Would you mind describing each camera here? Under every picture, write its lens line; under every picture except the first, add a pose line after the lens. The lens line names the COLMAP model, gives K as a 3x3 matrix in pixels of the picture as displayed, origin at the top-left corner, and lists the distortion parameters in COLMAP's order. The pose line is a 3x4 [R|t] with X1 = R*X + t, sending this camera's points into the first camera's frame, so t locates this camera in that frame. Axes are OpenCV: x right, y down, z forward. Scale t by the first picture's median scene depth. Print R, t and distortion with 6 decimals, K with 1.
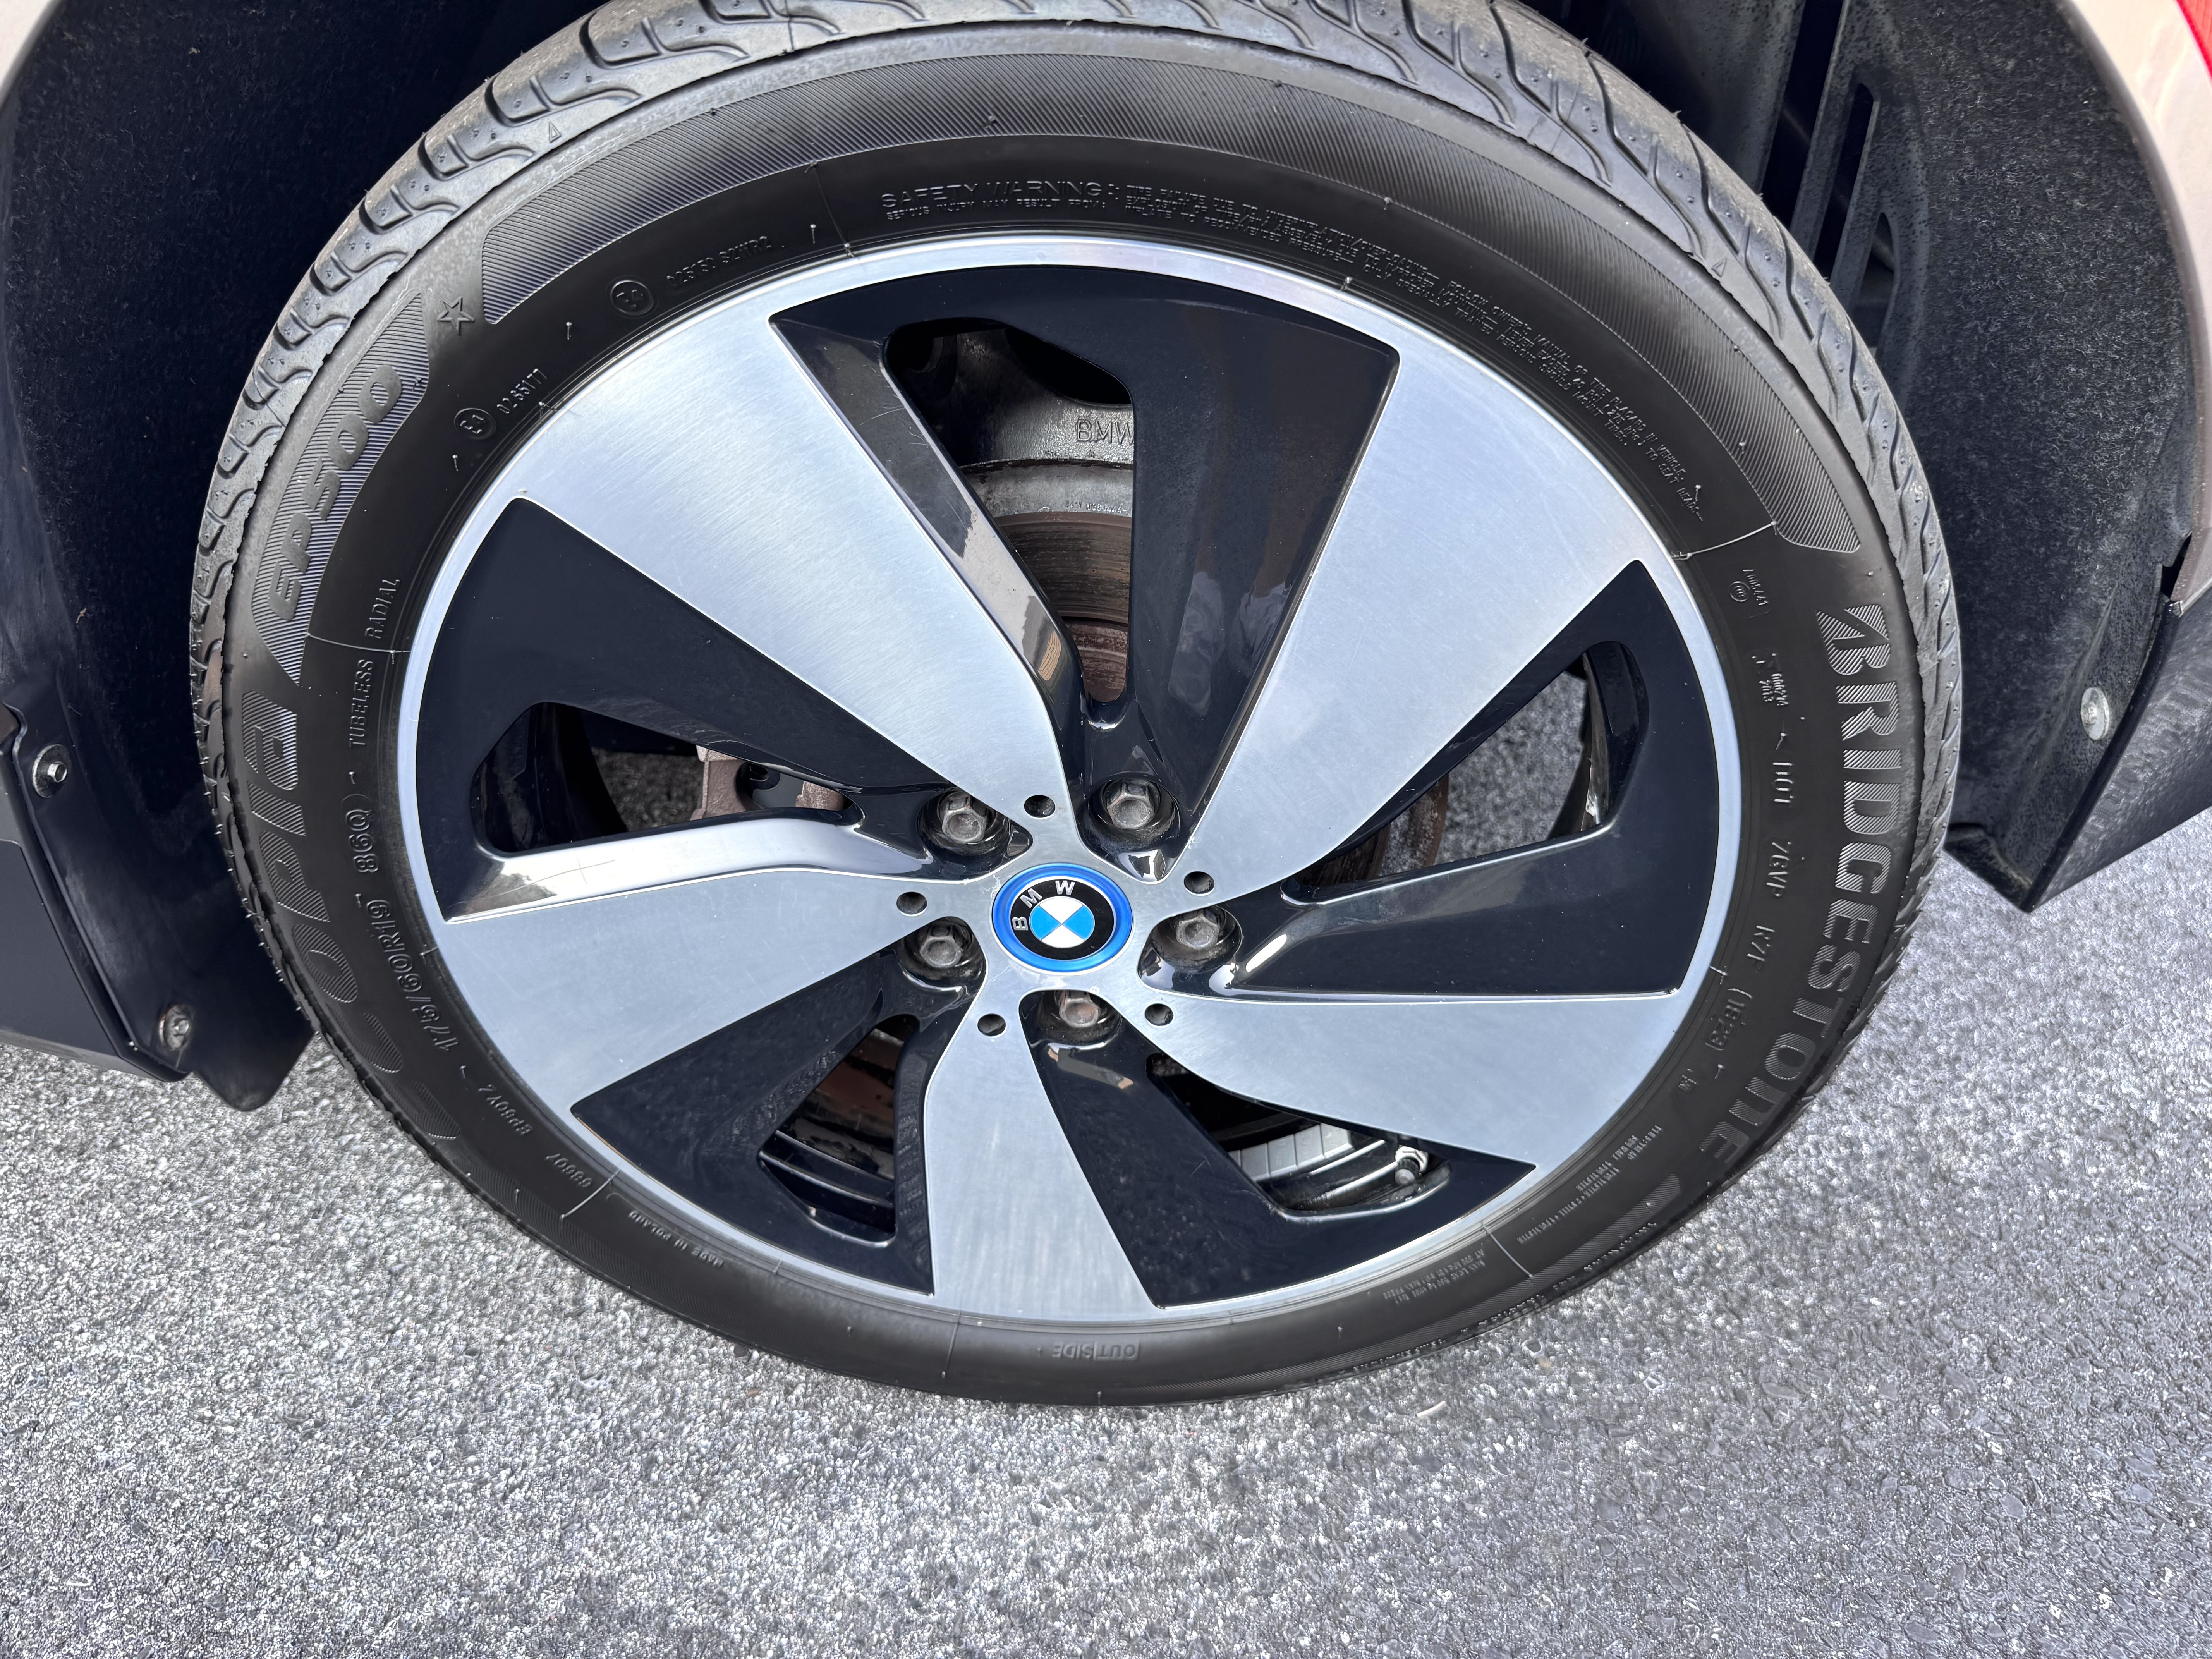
lens RADIAL K [[1615.9, 0, 1097.7], [0, 1615.9, 836.8], [0, 0, 1]] dist [0.046155, -0.100393]
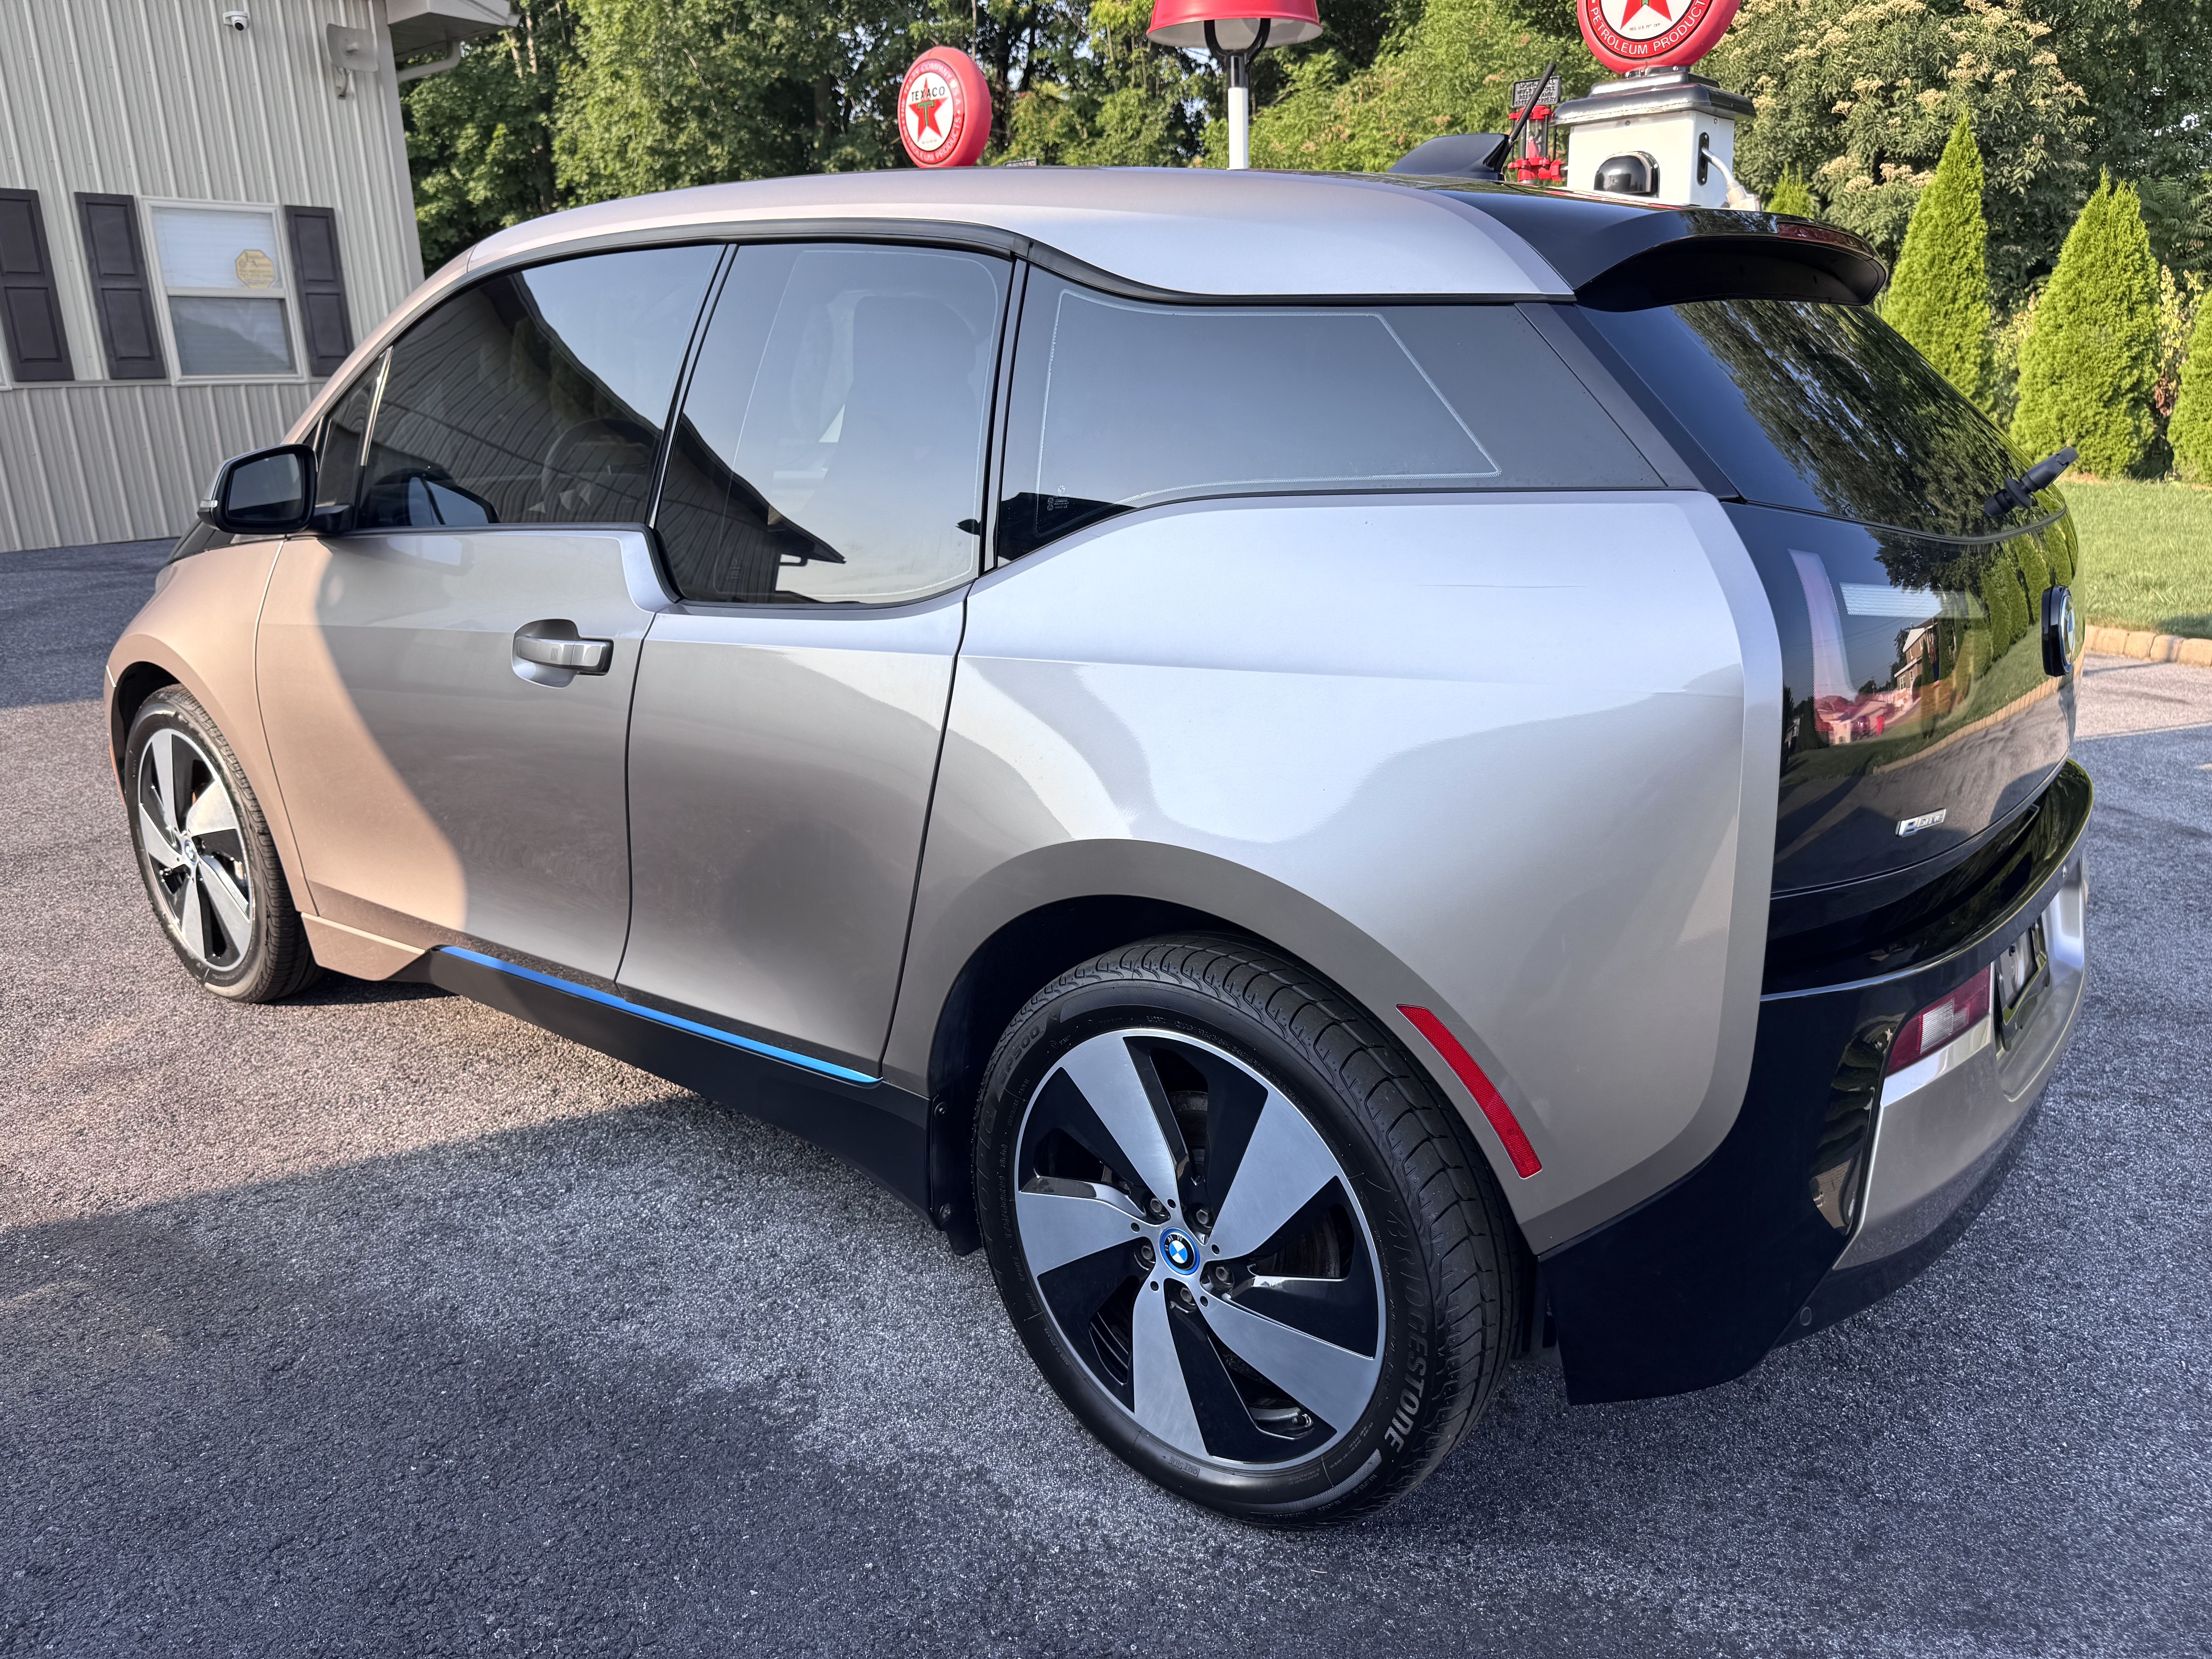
lens RADIAL K [[1565.7, 0, 1105.9], [0, 1565.7, 842.7], [0, 0, 1]] dist [-0.026398, 0.013983]
pose [[0.801391, 0.172591, -0.572700, 1.319556], [-0.366955, 0.897974, -0.242871, 0.119359], [0.472352, 0.404789, 0.782961, -1.509518]]
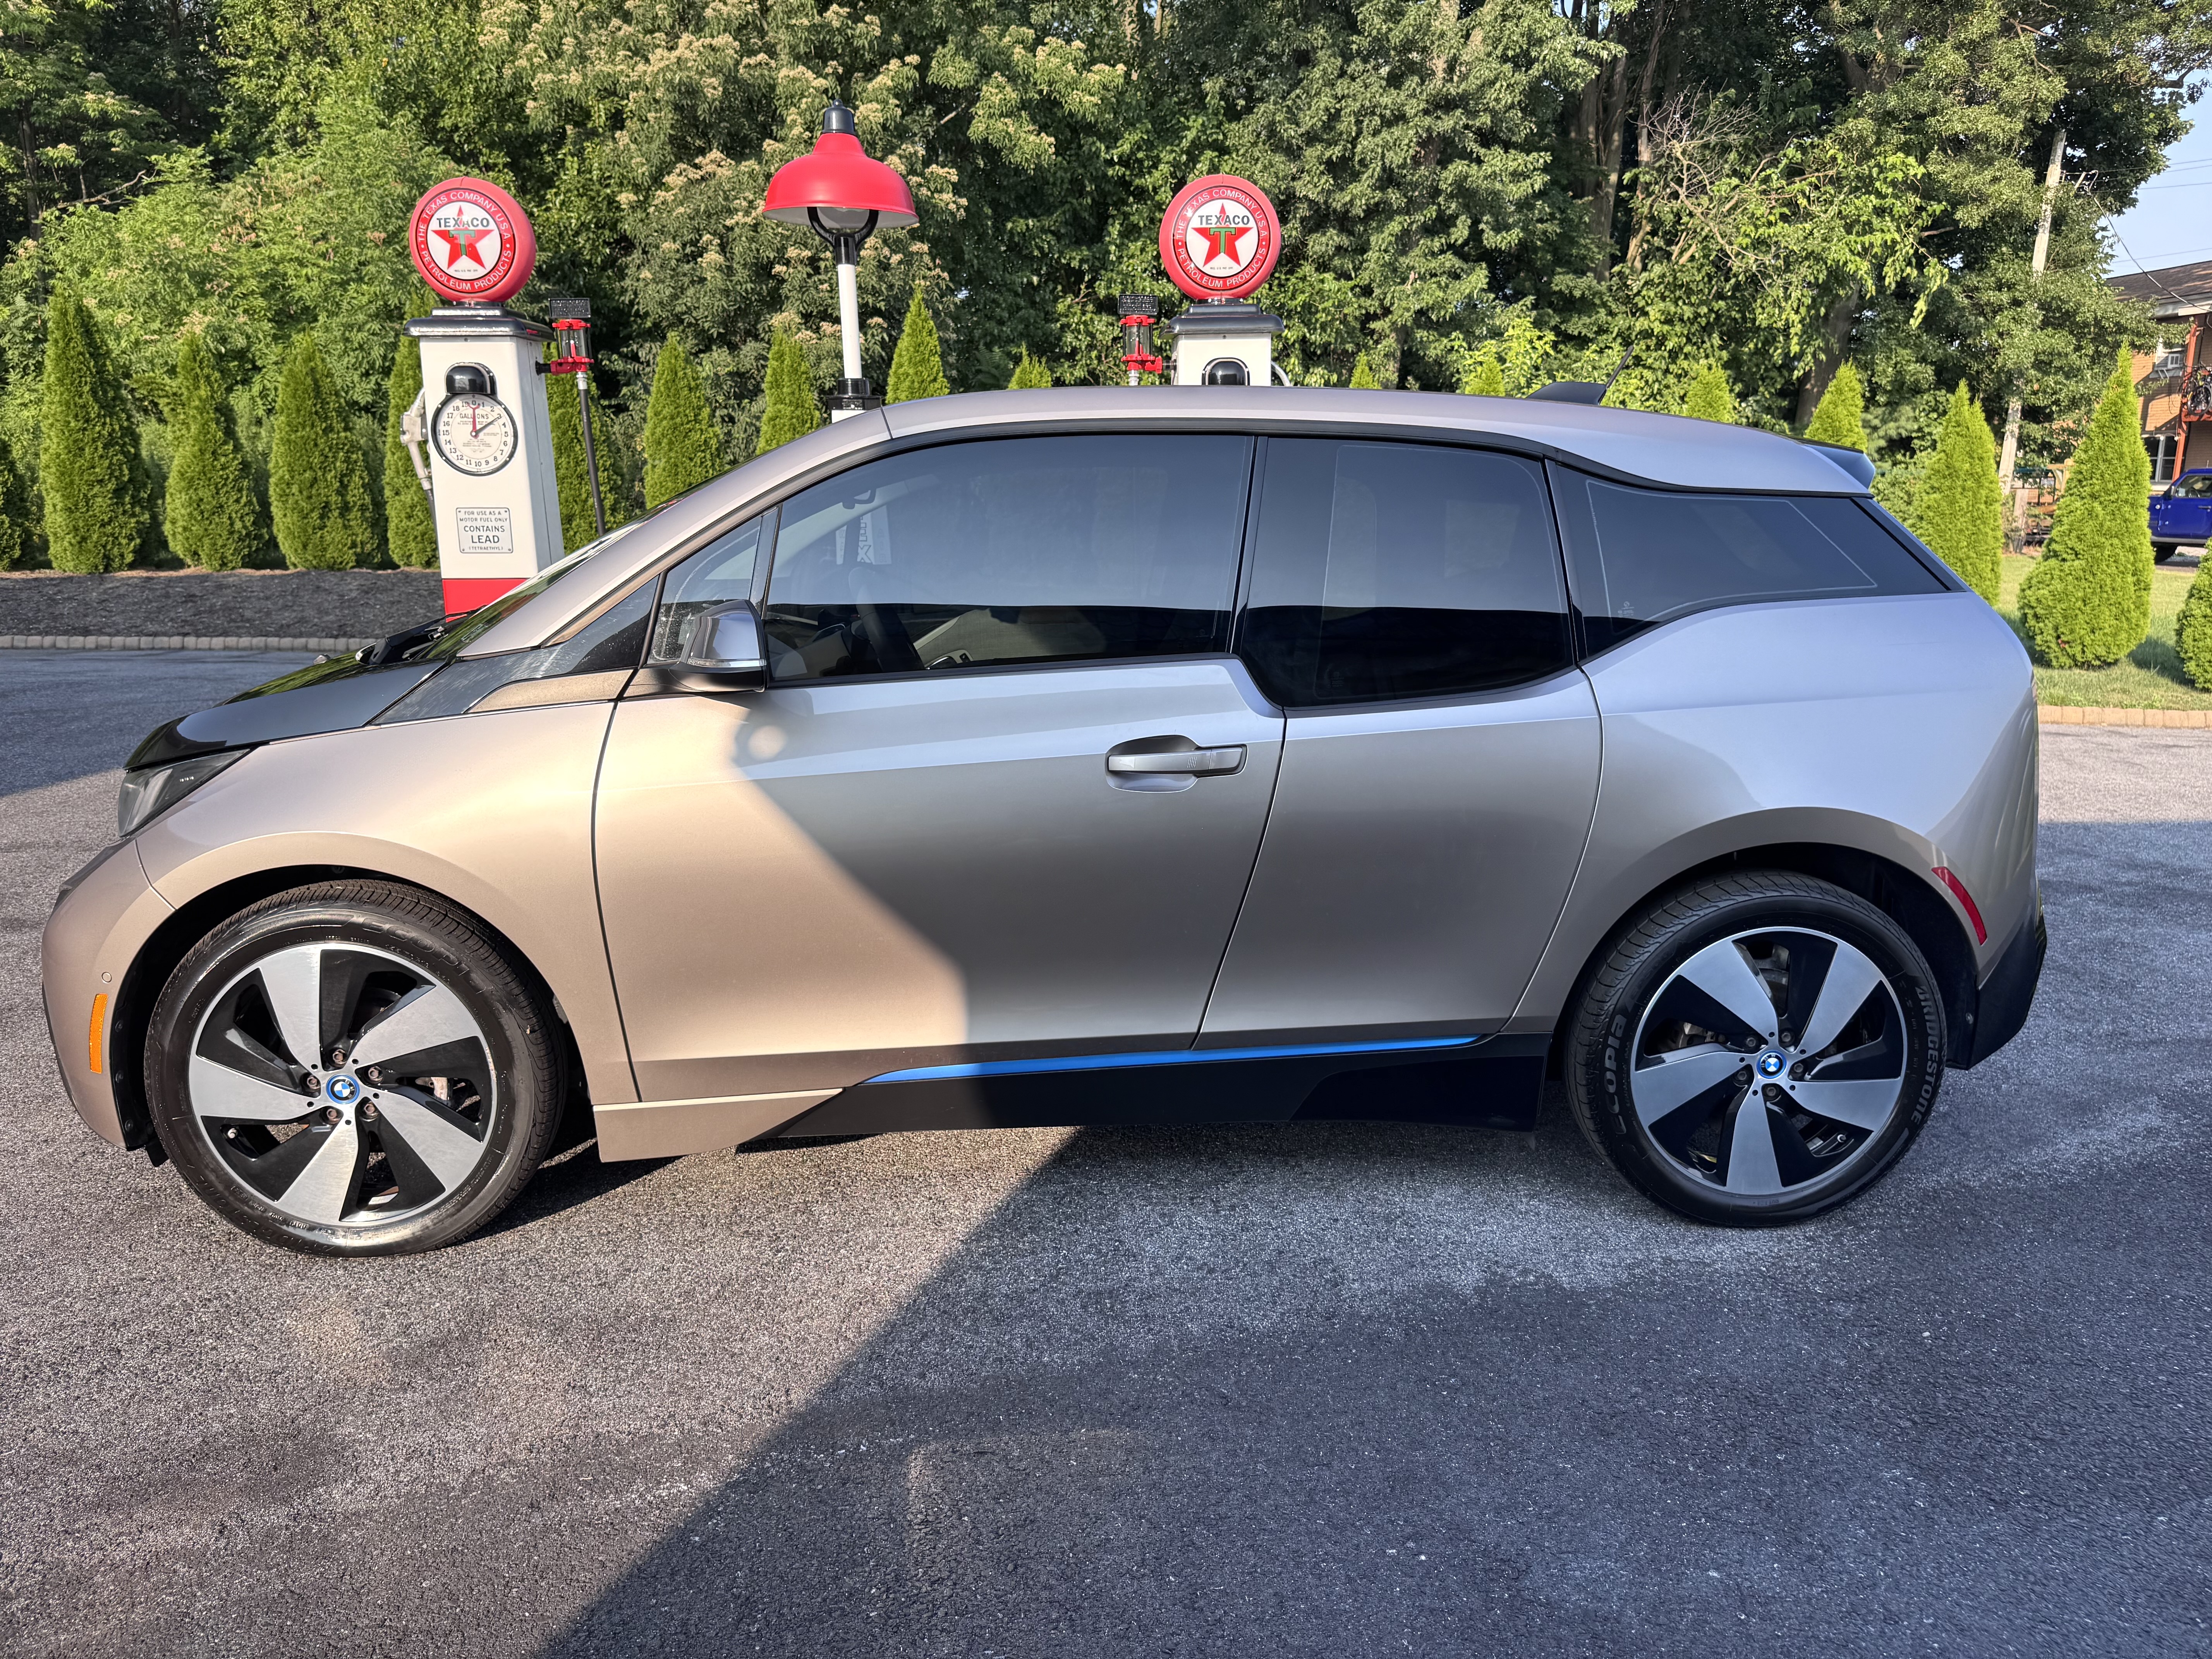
lens RADIAL K [[1539.0, 0, 1157.4], [0, 1539.0, 817.4], [0, 0, 1]] dist [0.049162, -0.065245]
pose [[0.995524, -0.006581, 0.094275, -2.174013], [0.047611, 0.896651, -0.440171, 1.278204], [-0.081635, 0.442689, 0.892951, -3.123591]]
